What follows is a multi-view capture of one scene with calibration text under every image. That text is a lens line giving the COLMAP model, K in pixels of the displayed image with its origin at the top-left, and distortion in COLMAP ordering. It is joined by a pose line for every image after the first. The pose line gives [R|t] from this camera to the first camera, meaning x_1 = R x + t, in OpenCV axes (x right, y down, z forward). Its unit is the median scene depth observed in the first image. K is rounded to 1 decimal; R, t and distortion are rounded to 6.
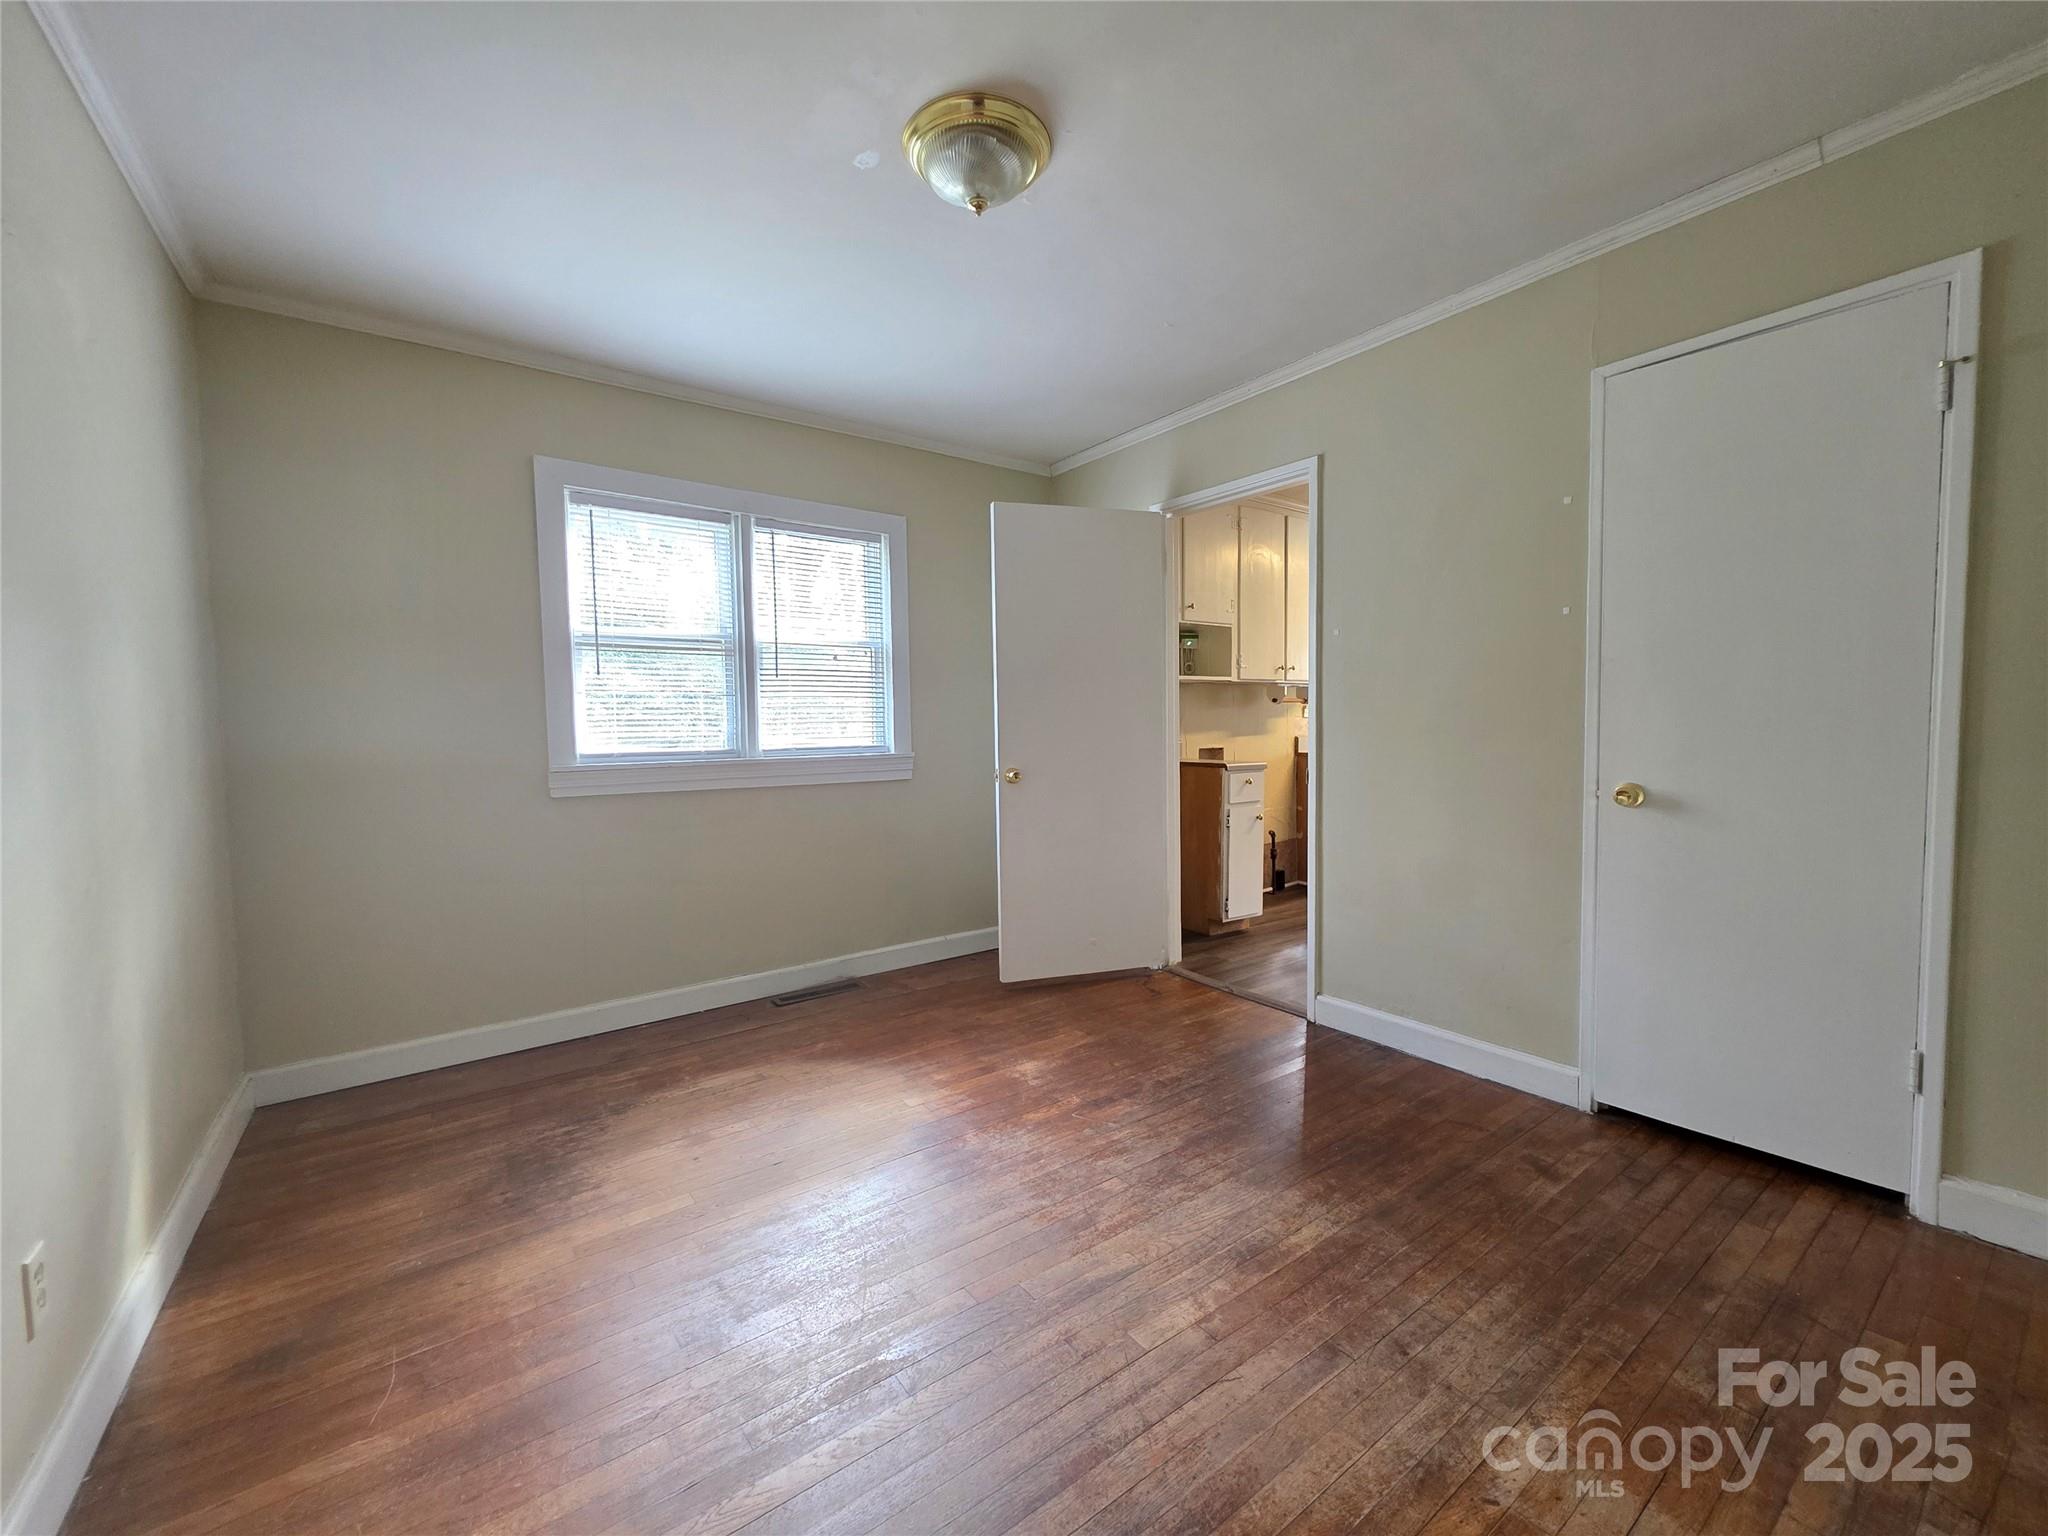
lens RADIAL K [[817.6, 0, 1020.4], [0, 817.6, 766.0], [0, 0, 1]] dist [0.000871, 0.001008]
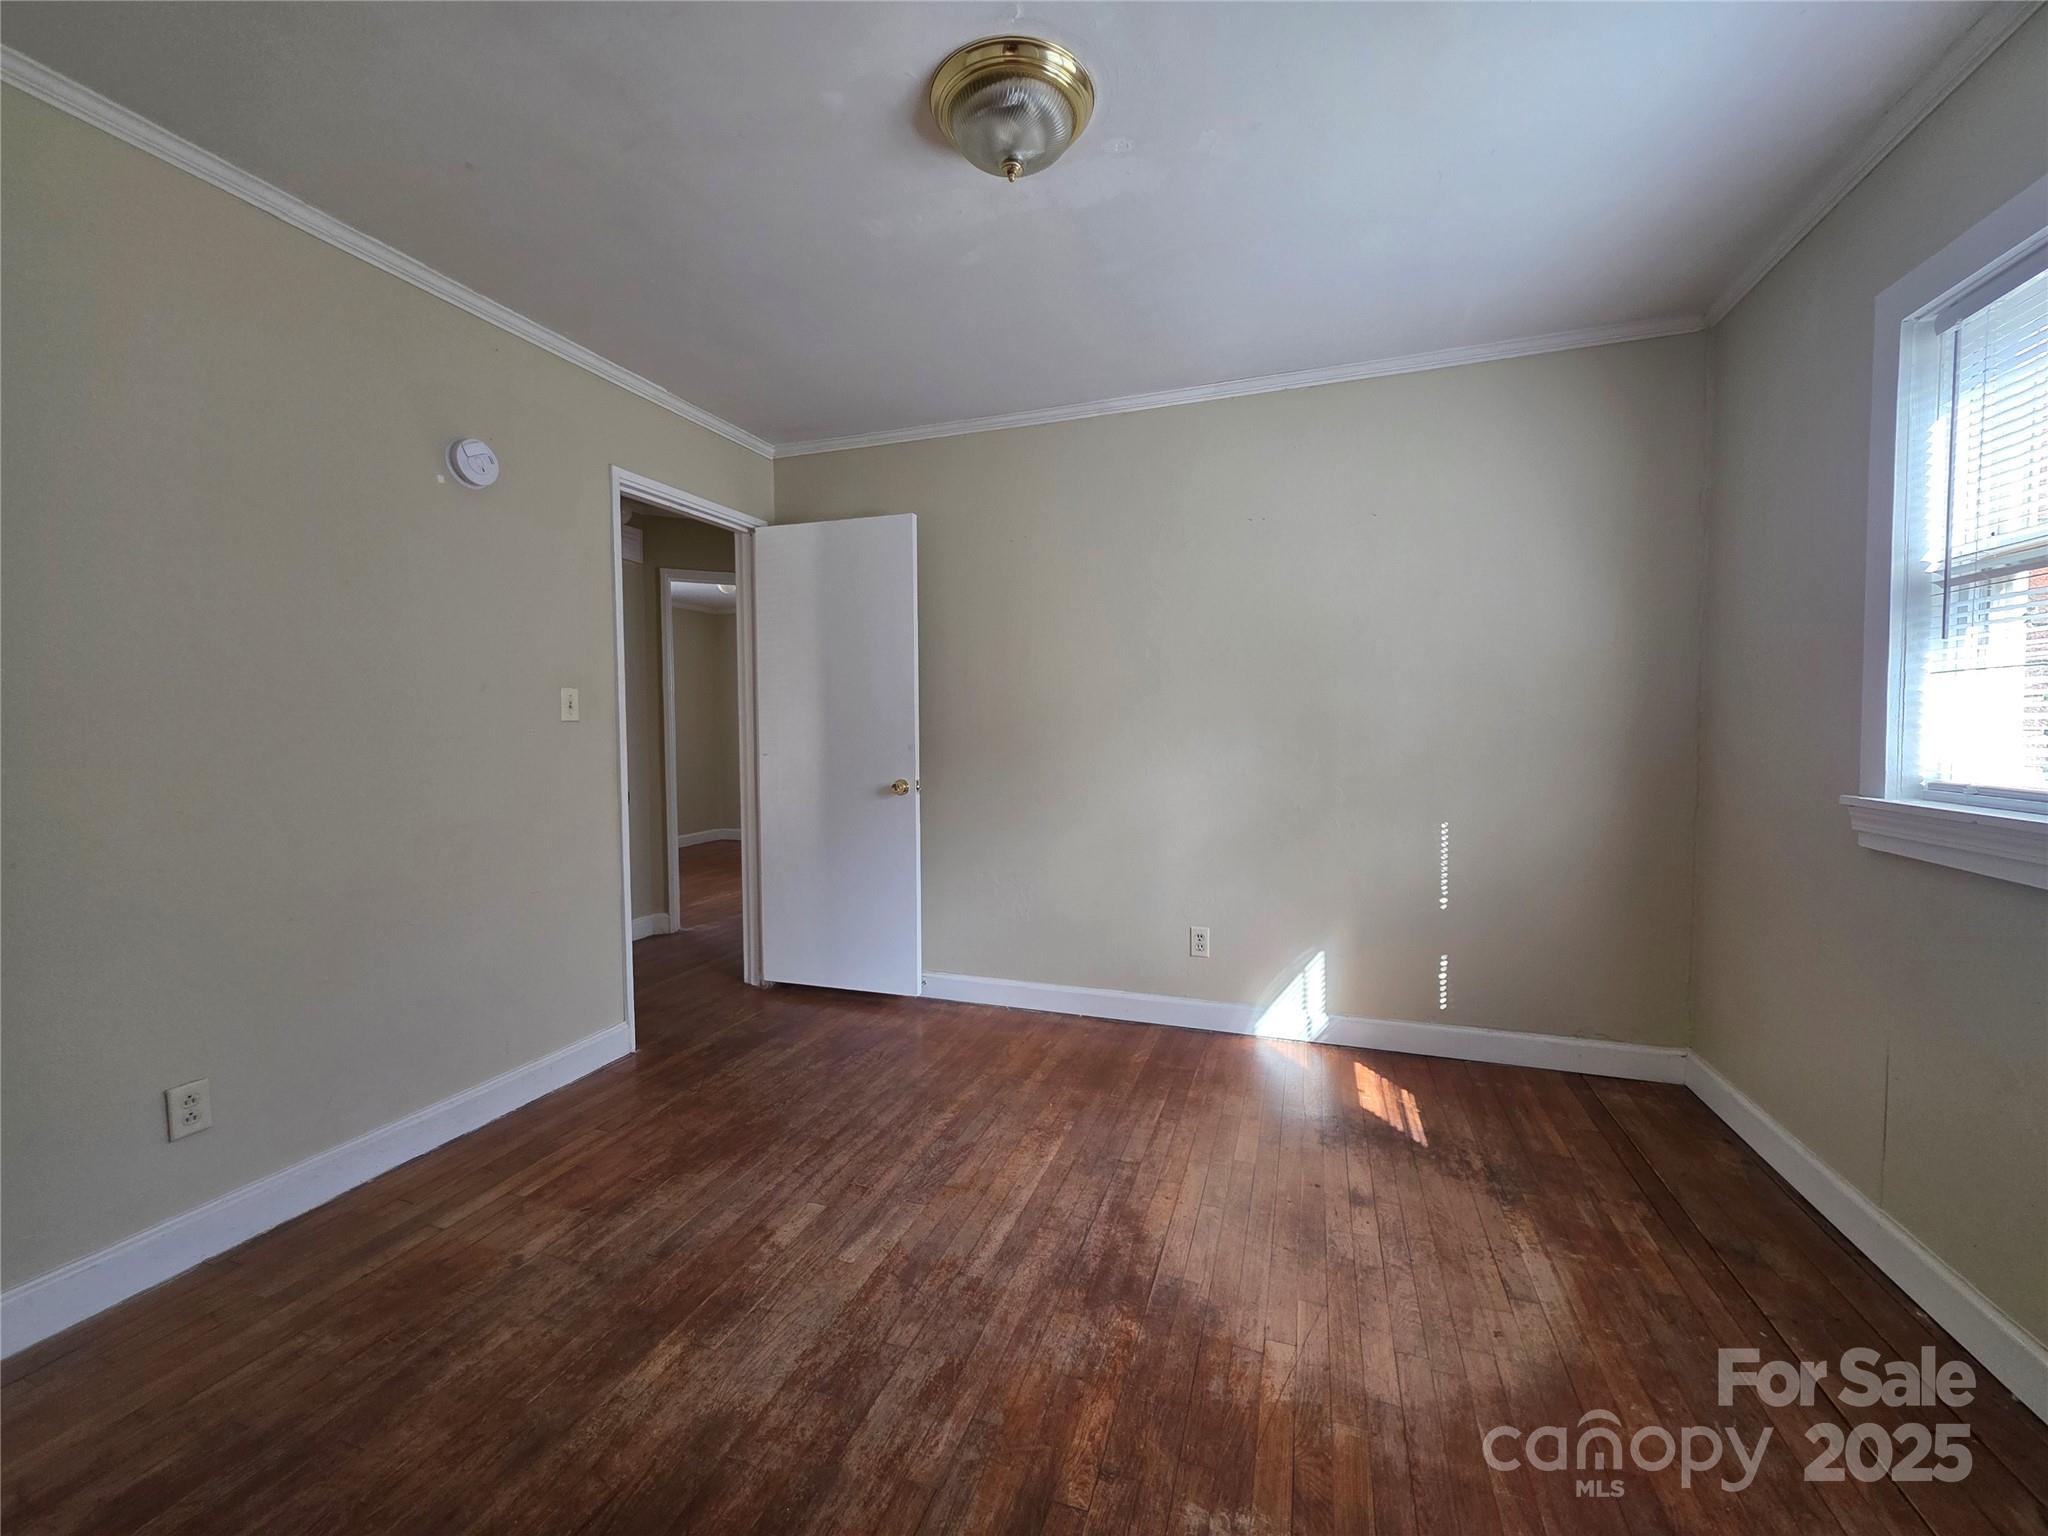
lens RADIAL K [[817.6, 0, 1020.9], [0, 817.6, 763.1], [0, 0, 1]] dist [0.000871, 0.001008]
pose [[-0.823327, 0.045619, -0.565731, 0.447883], [-0.013018, 0.994985, 0.099177, -0.114404], [0.567418, 0.089020, -0.818604, 1.680507]]
